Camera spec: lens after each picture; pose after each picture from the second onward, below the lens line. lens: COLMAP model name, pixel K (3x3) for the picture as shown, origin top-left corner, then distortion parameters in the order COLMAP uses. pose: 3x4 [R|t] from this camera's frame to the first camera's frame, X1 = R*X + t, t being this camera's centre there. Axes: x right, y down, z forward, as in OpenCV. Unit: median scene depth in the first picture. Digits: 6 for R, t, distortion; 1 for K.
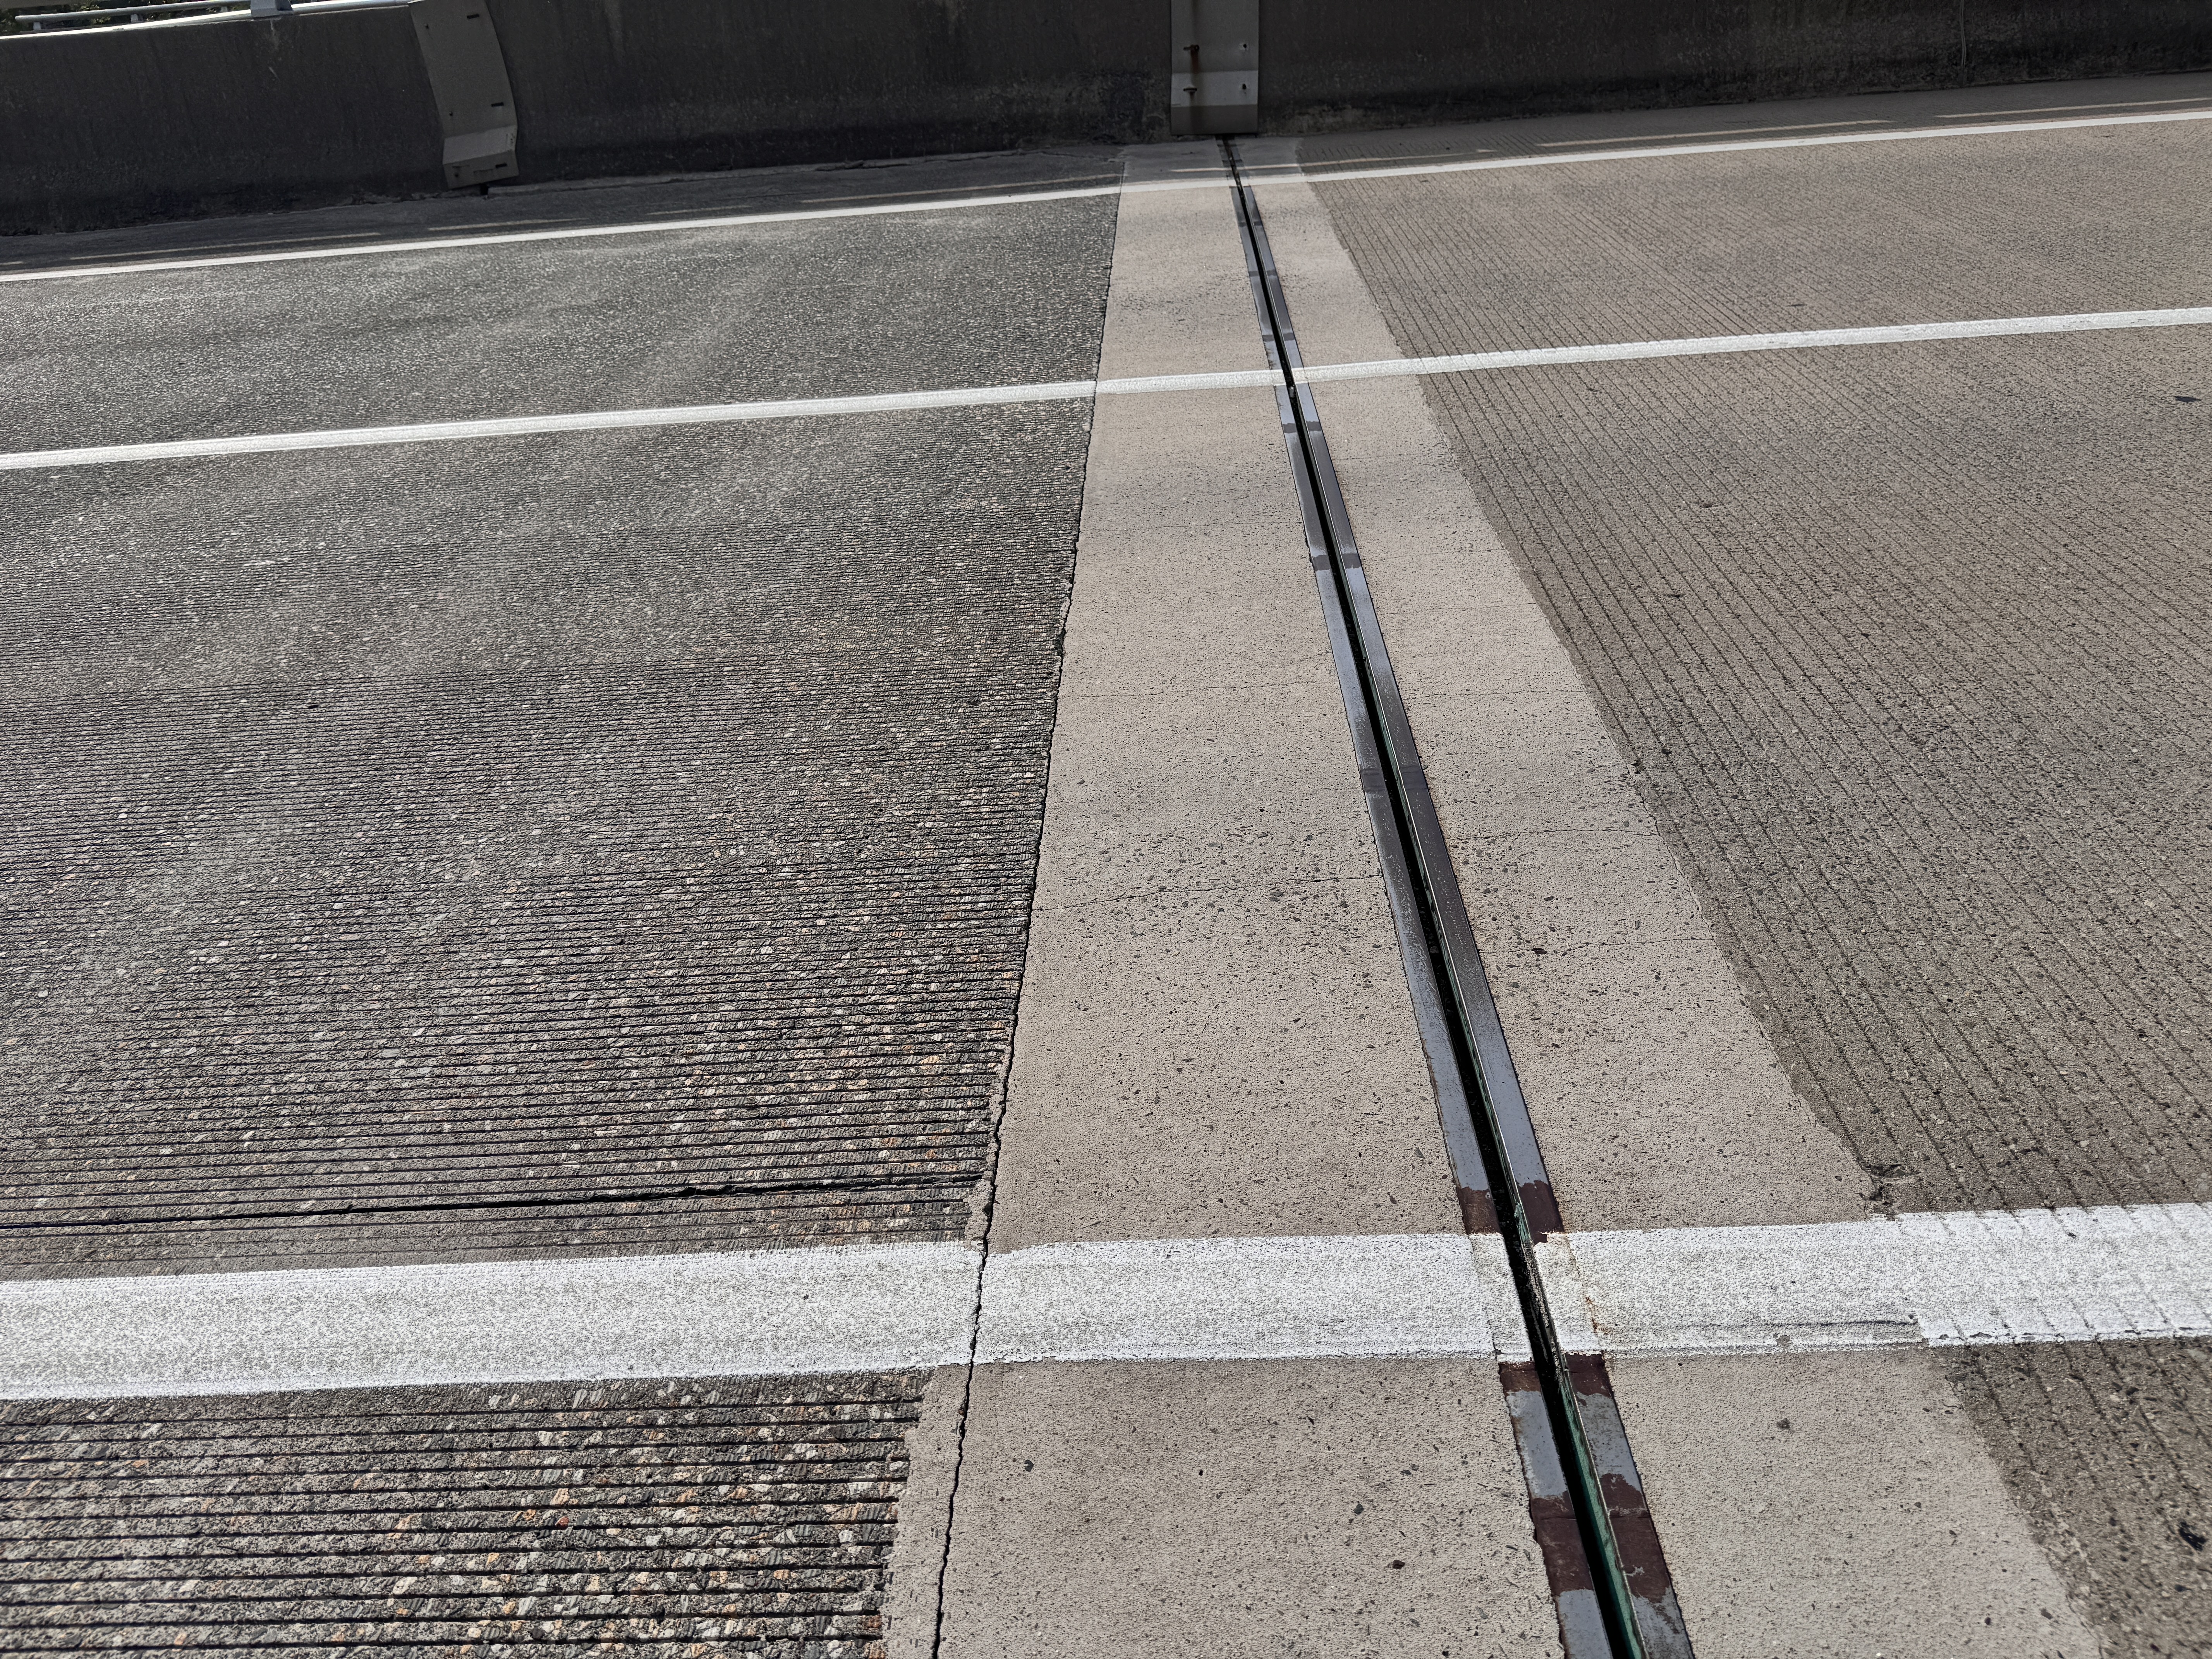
lens RADIAL K [[1554.7, 0, 1089.6], [0, 1554.7, 851.8], [0, 0, 1]] dist [0.019153, -0.028516]
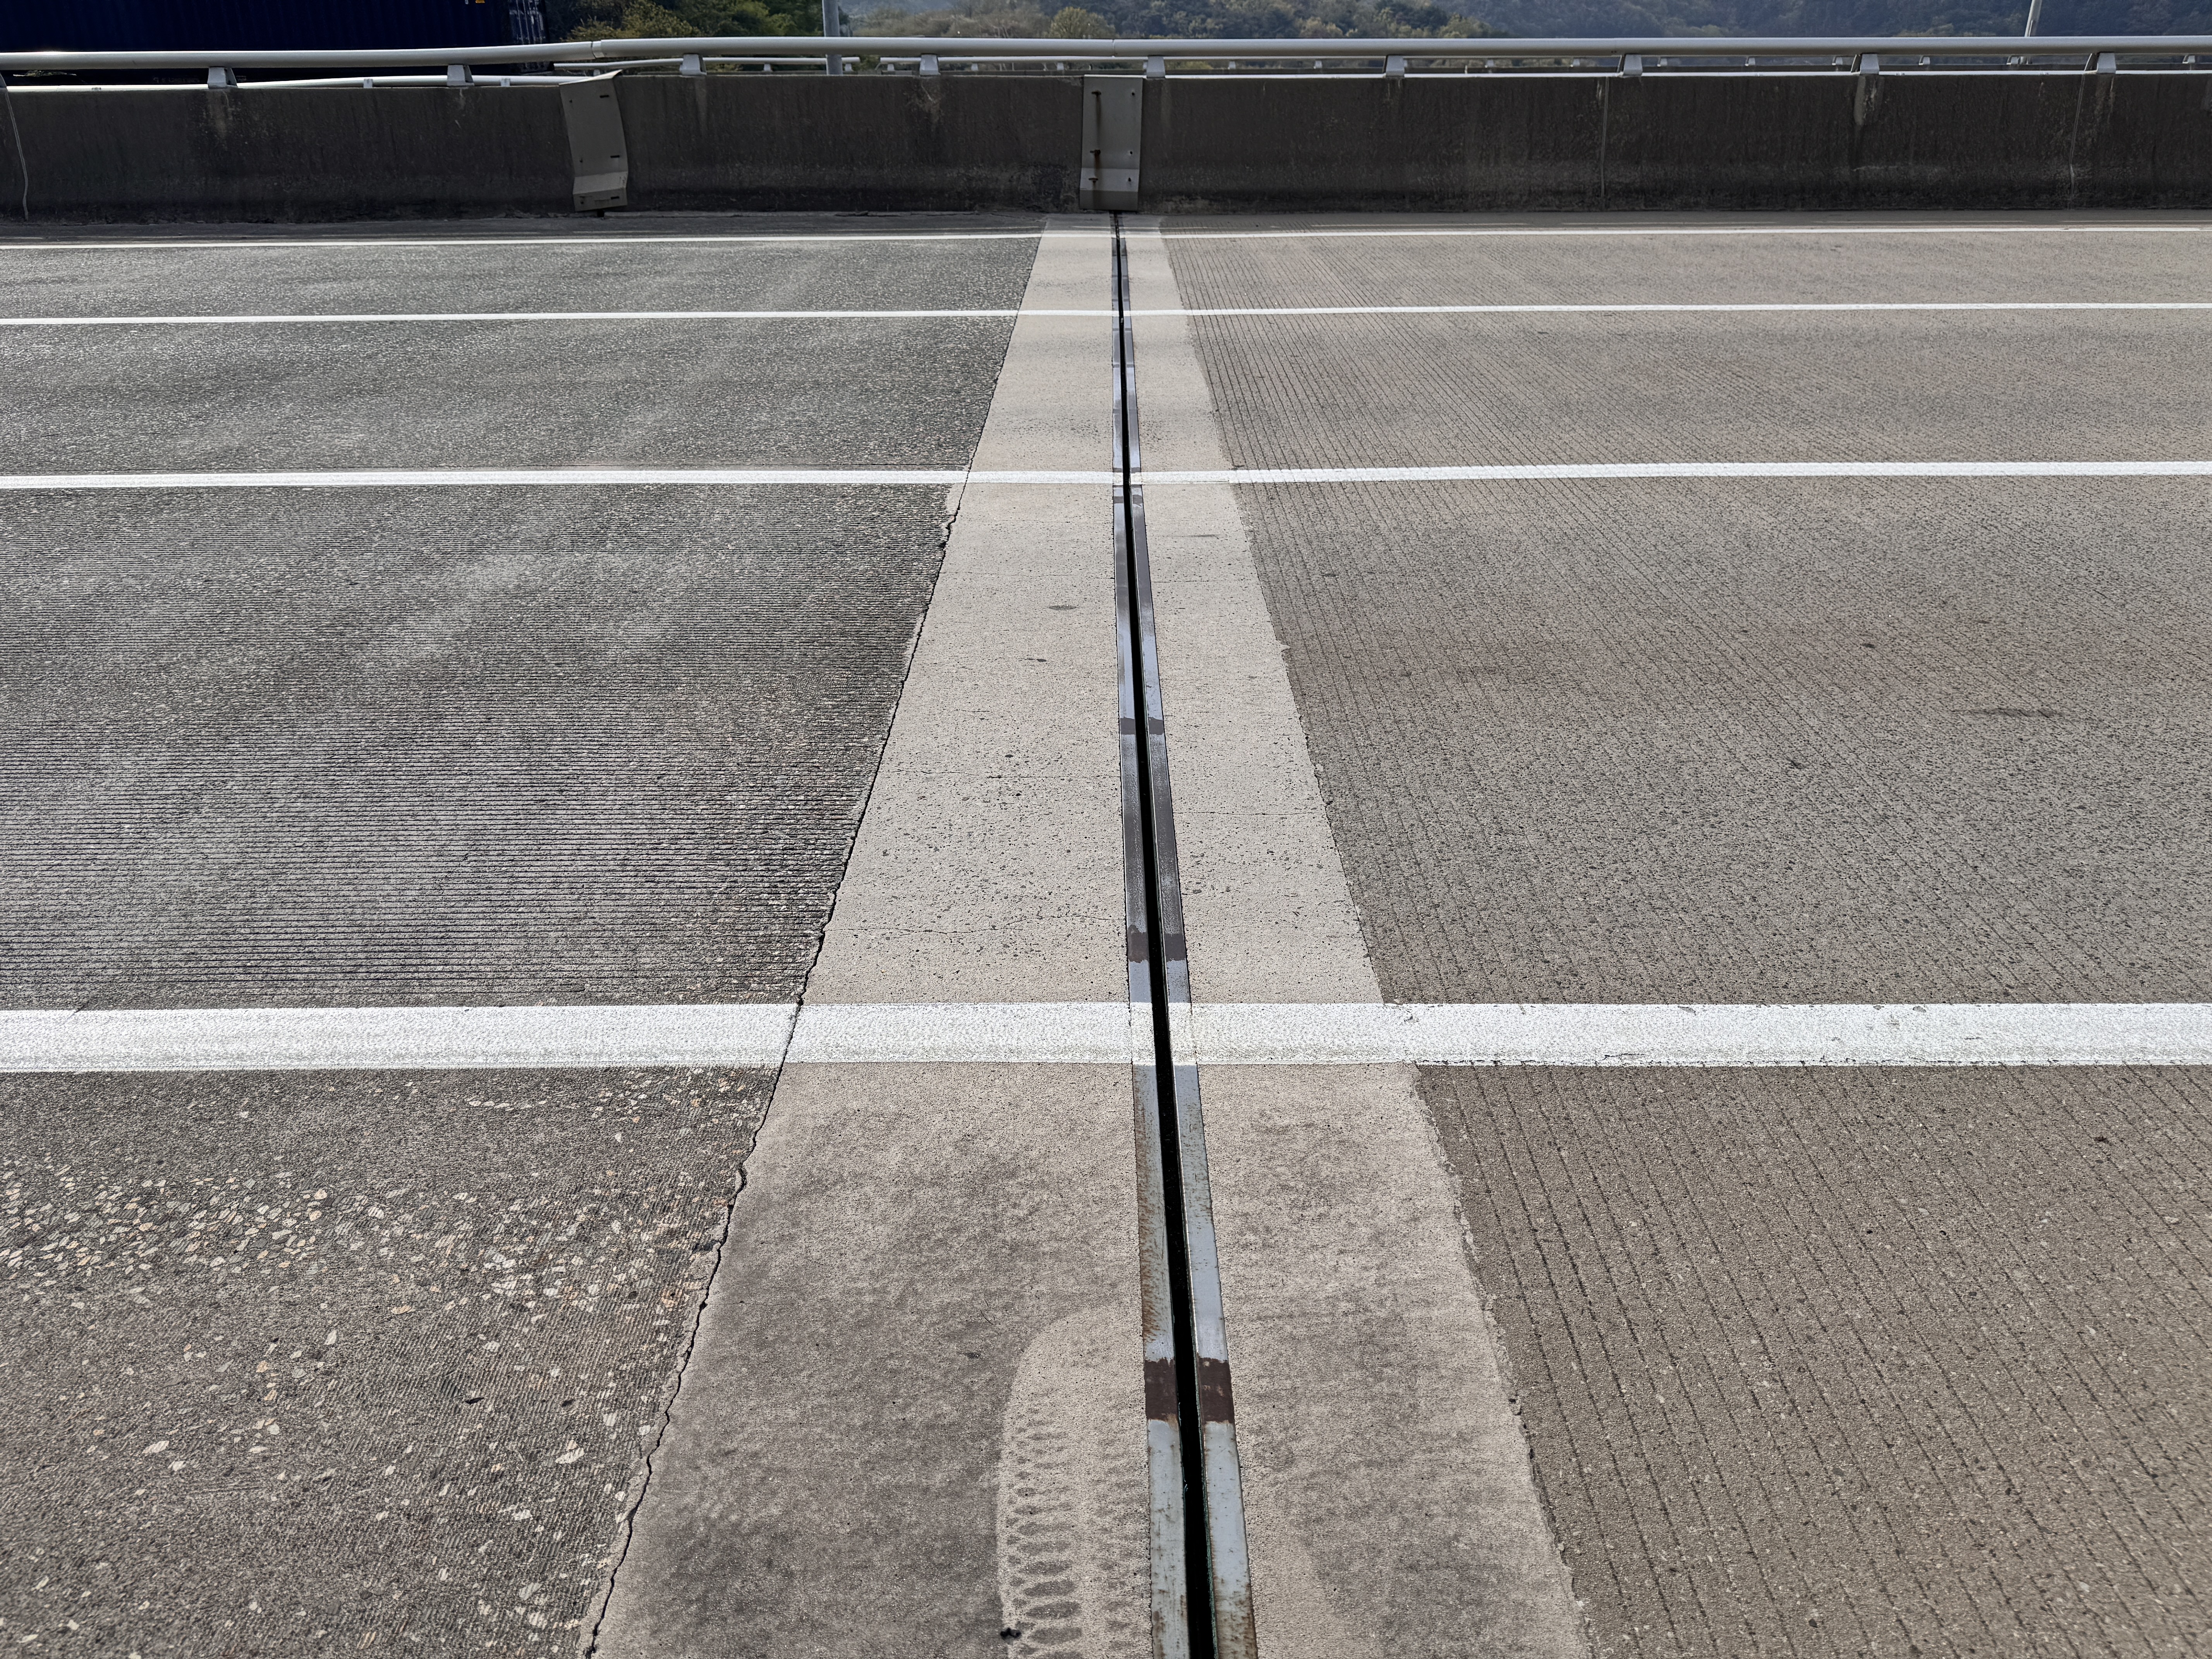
lens RADIAL K [[1554.7, 0, 1089.6], [0, 1554.7, 851.8], [0, 0, 1]] dist [0.019153, -0.028516]
pose [[0.997520, 0.044821, 0.054271, 0.009479], [-0.041246, 0.997013, -0.065297, 0.247163], [-0.057036, 0.062897, 0.996389, -0.438546]]
